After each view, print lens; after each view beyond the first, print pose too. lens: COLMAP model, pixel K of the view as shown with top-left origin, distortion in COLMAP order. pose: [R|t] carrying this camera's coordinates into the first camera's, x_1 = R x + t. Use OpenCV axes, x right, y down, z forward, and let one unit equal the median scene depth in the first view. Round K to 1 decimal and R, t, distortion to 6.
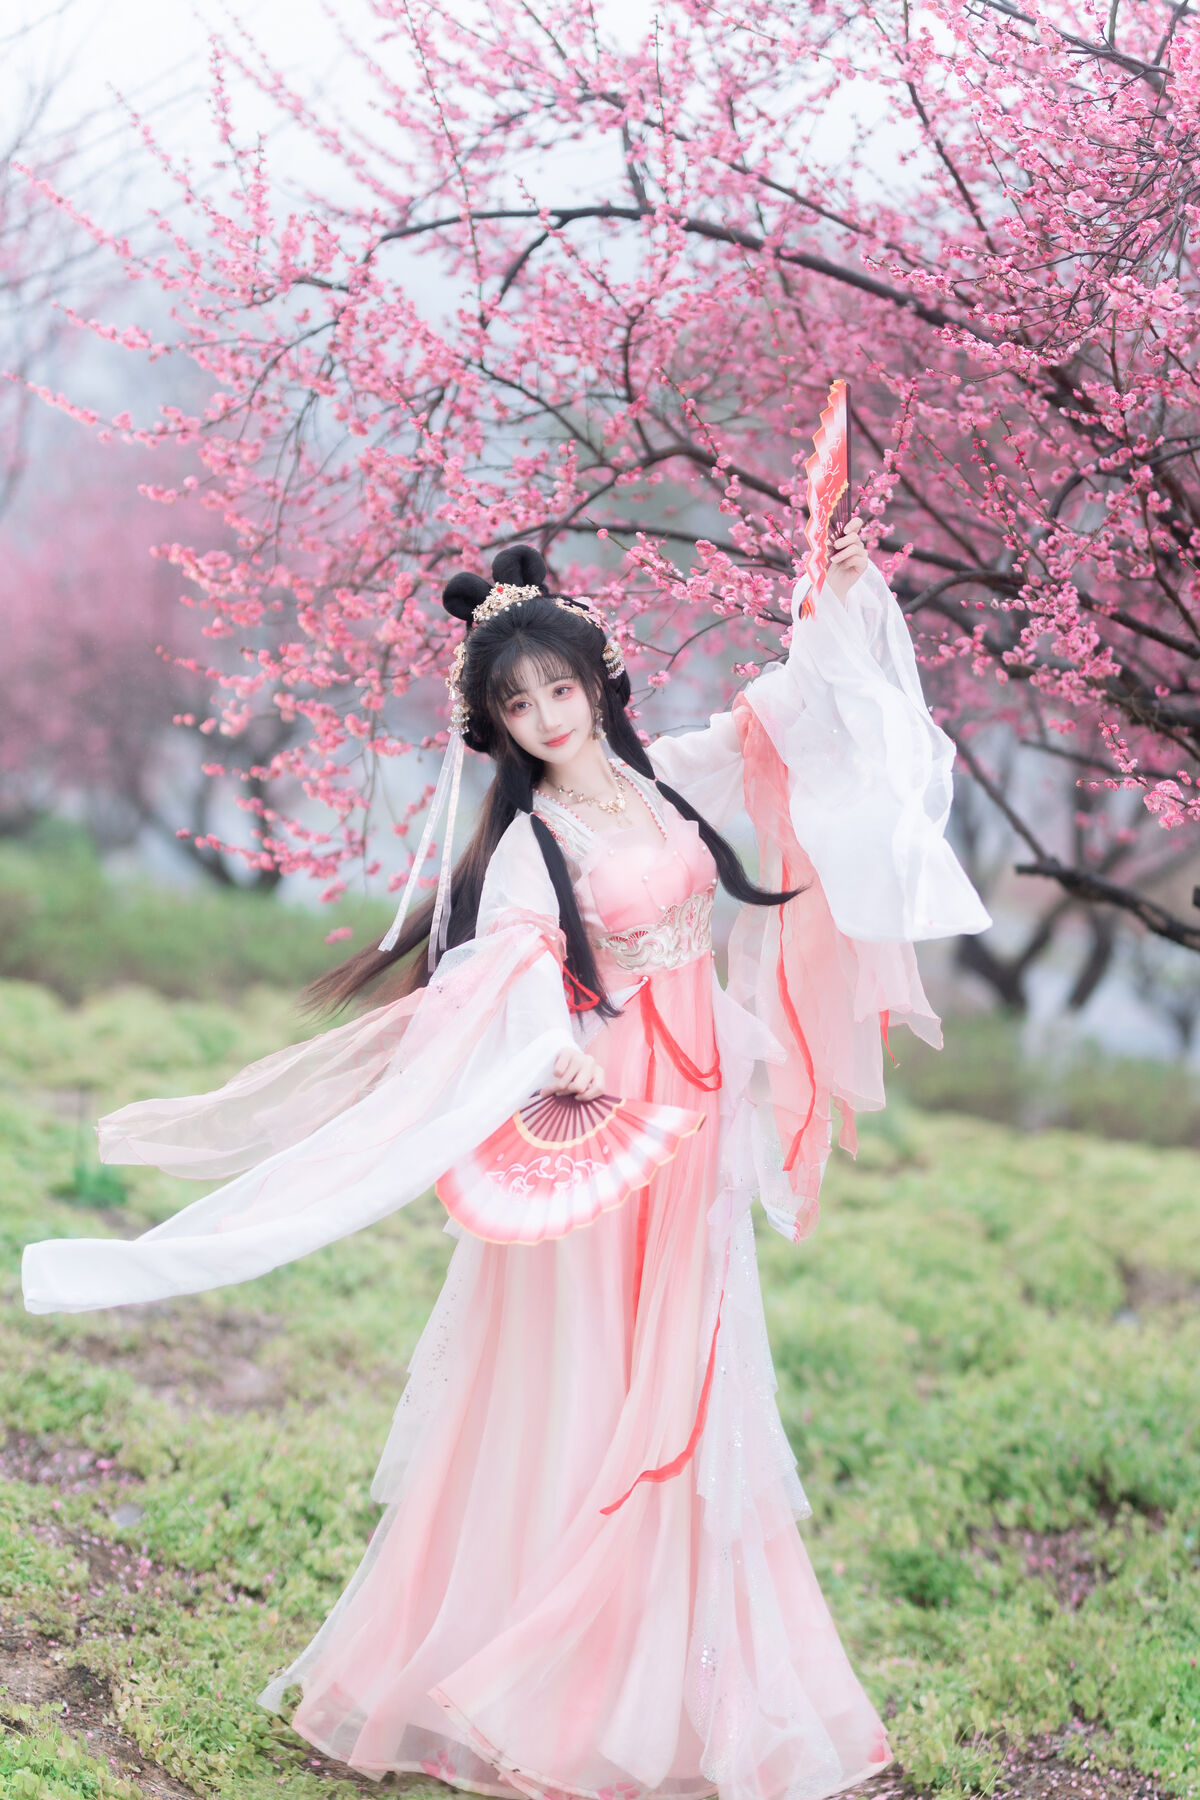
lens RADIAL K [[4248.9, 0, 539.6], [0, 4248.9, 724.1], [0, 0, 1]] dist [0.110175, 0.705345]
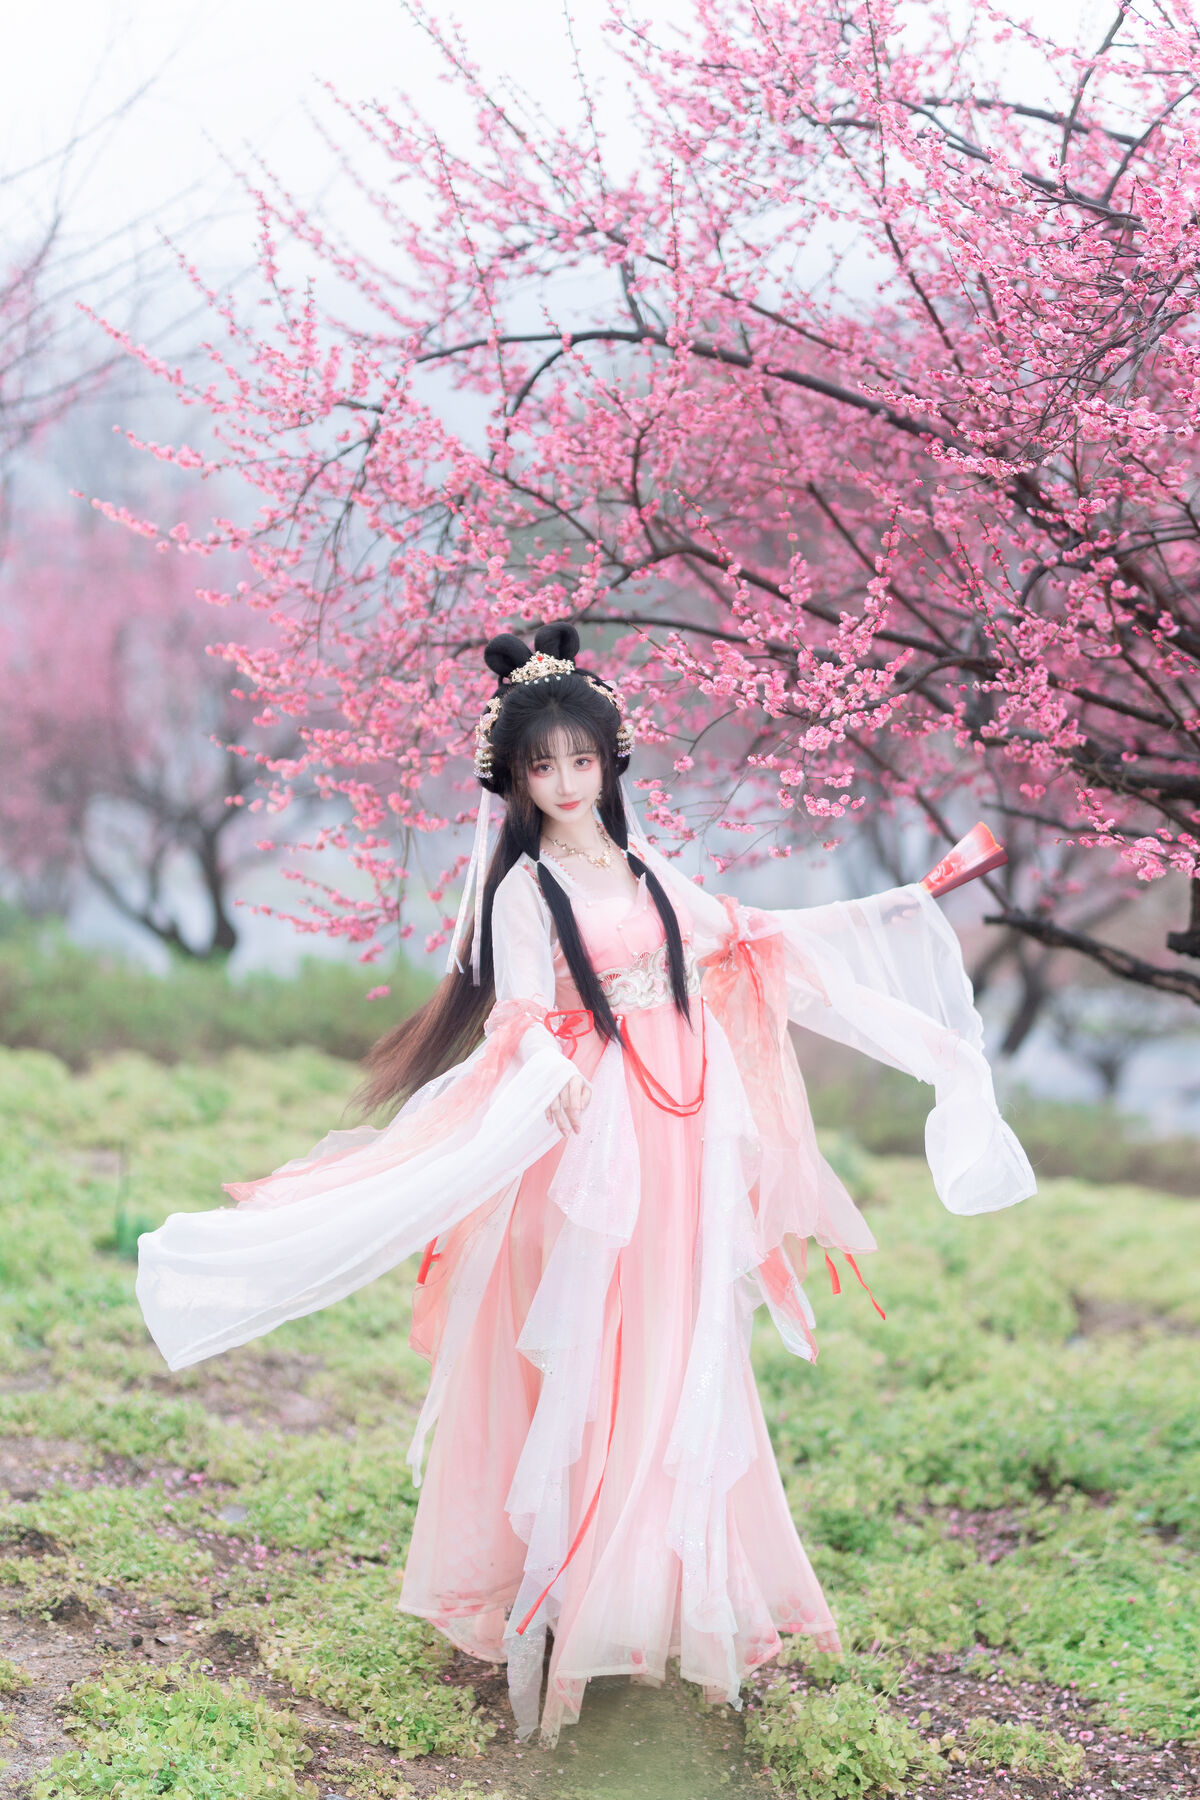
lens RADIAL K [[4256.4, 0, 598.7], [0, 4256.4, 691.9], [0, 0, 1]] dist [0.200219, -1.134635]
pose [[0.999152, -0.020988, 0.035423, -0.028969], [0.021773, 0.999522, -0.021935, -0.003165], [-0.034946, 0.022688, 0.999132, -0.110242]]
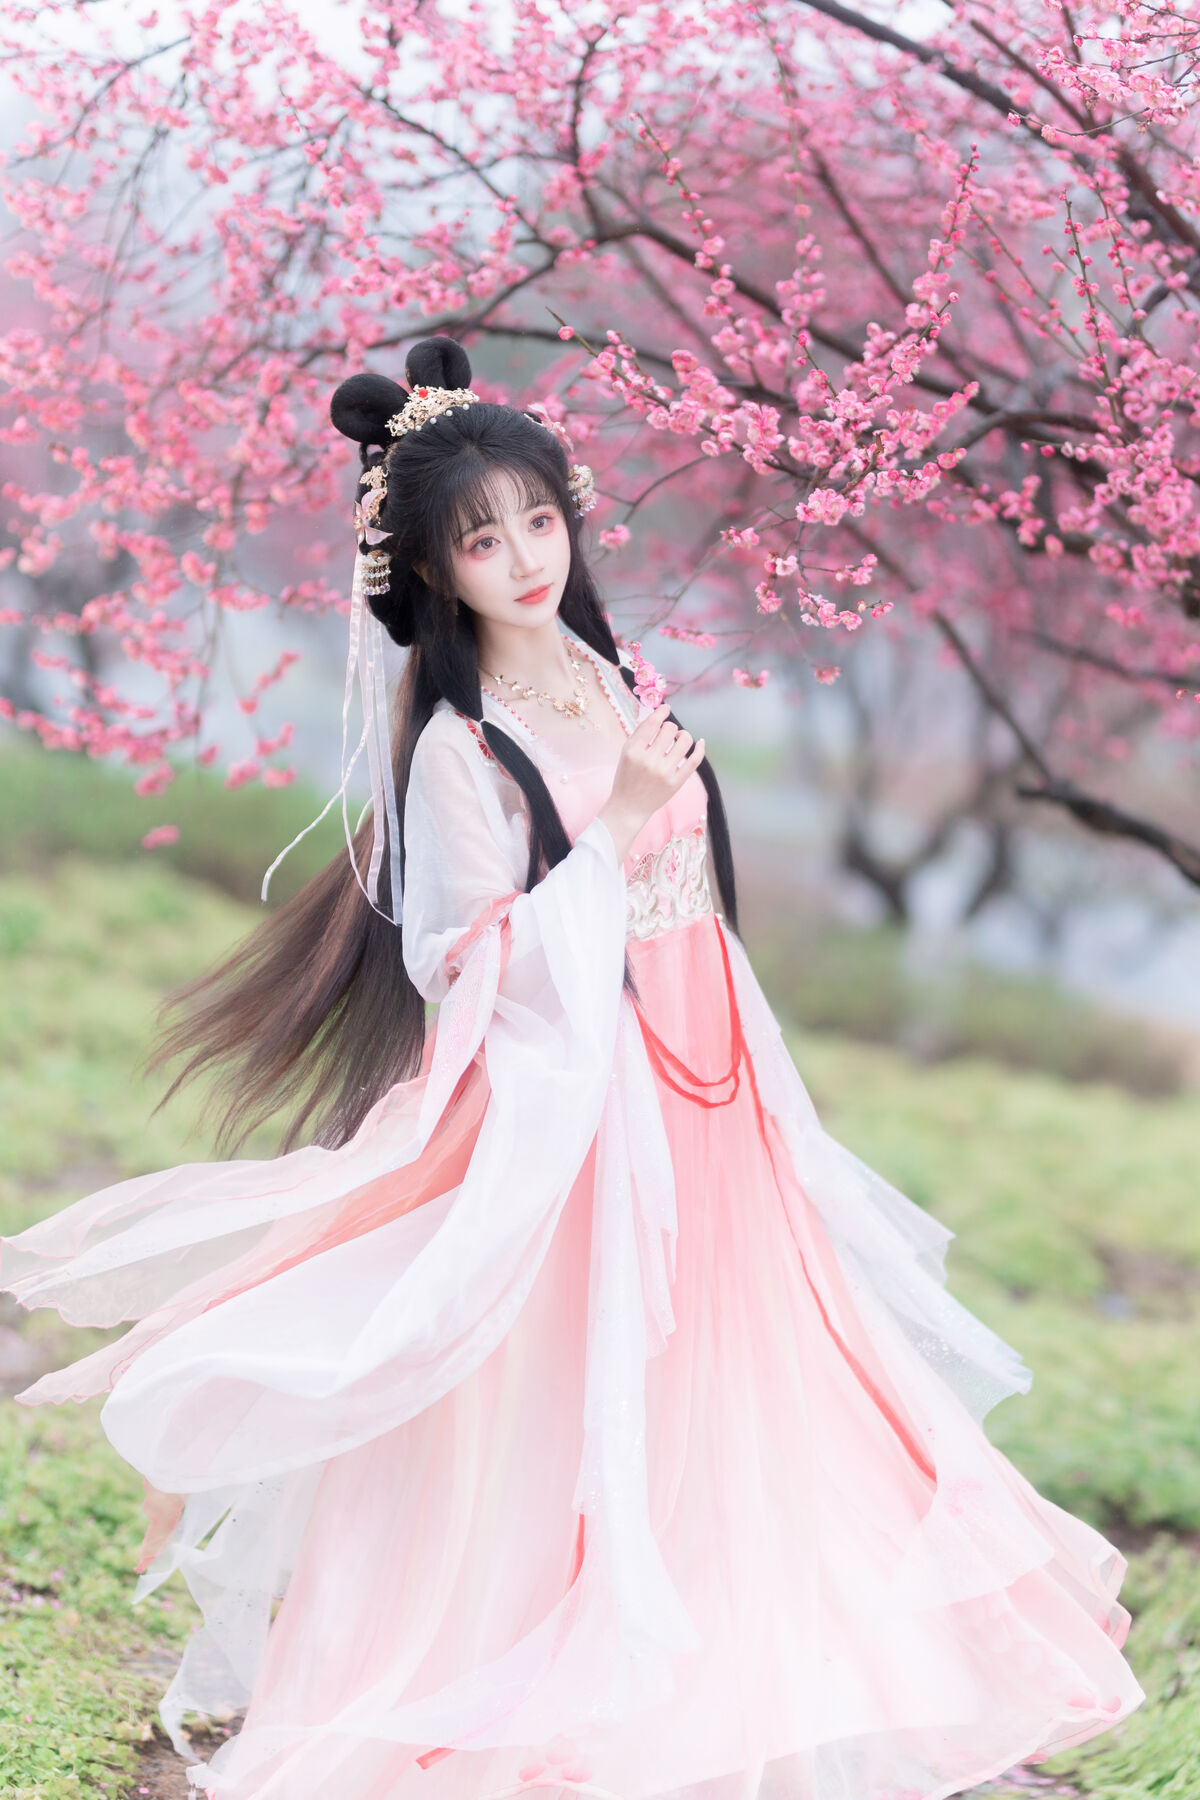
lens RADIAL K [[4251.7, 0, 599.3], [0, 4251.7, 736.7], [0, 0, 1]] dist [0.057392, -0.357222]
pose [[0.997493, 0.047911, 0.052082, -0.009103], [-0.049639, 0.998241, 0.032408, 0.002267], [-0.050438, -0.034912, 0.998117, 0.232654]]
